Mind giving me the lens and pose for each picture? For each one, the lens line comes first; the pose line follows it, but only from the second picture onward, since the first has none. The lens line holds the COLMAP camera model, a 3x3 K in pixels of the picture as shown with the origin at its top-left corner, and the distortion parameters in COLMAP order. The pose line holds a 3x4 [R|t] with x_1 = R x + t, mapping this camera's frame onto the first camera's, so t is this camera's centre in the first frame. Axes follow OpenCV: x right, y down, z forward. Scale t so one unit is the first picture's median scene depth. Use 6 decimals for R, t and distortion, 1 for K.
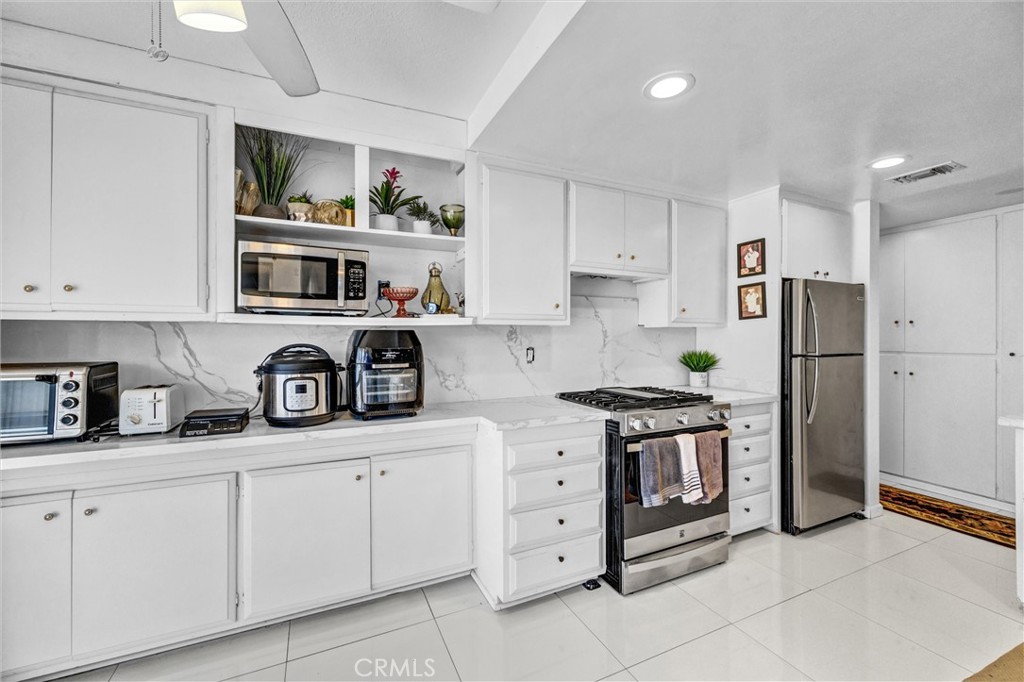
lens RADIAL K [[418.7, 0, 516.5], [0, 418.7, 332.2], [0, 0, 1]] dist [0.000873, 0.000613]
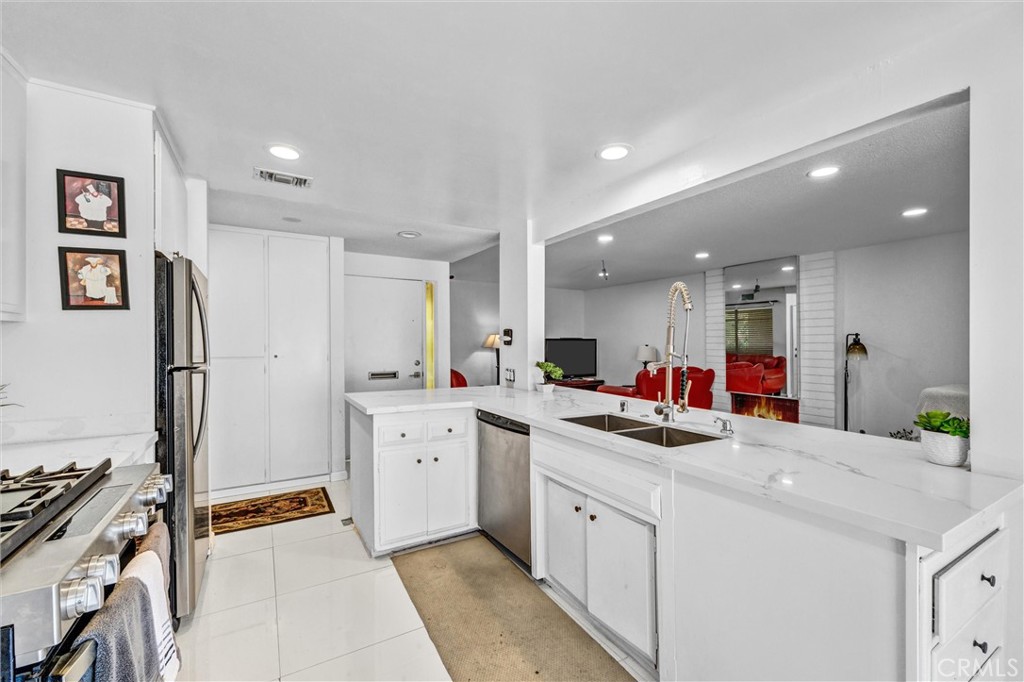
lens RADIAL K [[418.7, 0, 507.1], [0, 418.7, 342.3], [0, 0, 1]] dist [0.000873, 0.000613]
pose [[-0.088919, 0.000124, 0.996039, -0.062571], [-0.012516, 0.999921, -0.001242, 0.006564], [-0.995960, -0.012577, -0.088910, 0.487455]]
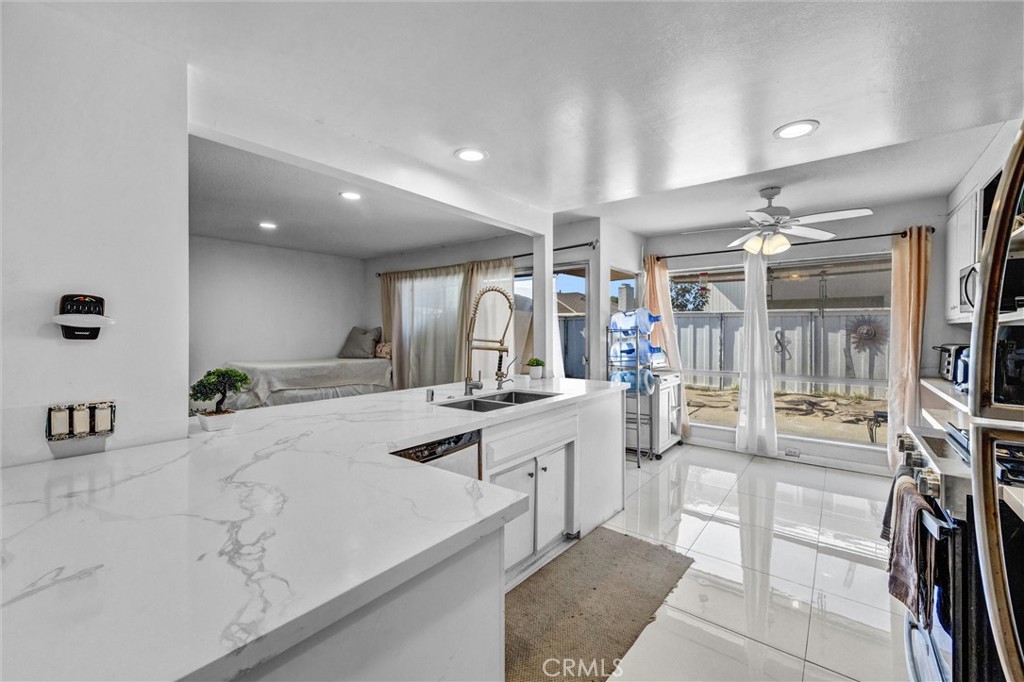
lens RADIAL K [[418.7, 0, 514.6], [0, 418.7, 339.9], [0, 0, 1]] dist [0.000873, 0.000613]
pose [[-0.892654, 0.008539, -0.450662, 0.943451], [0.002232, 0.999892, 0.014525, 0.010045], [0.450737, 0.011959, -0.892577, 0.970613]]
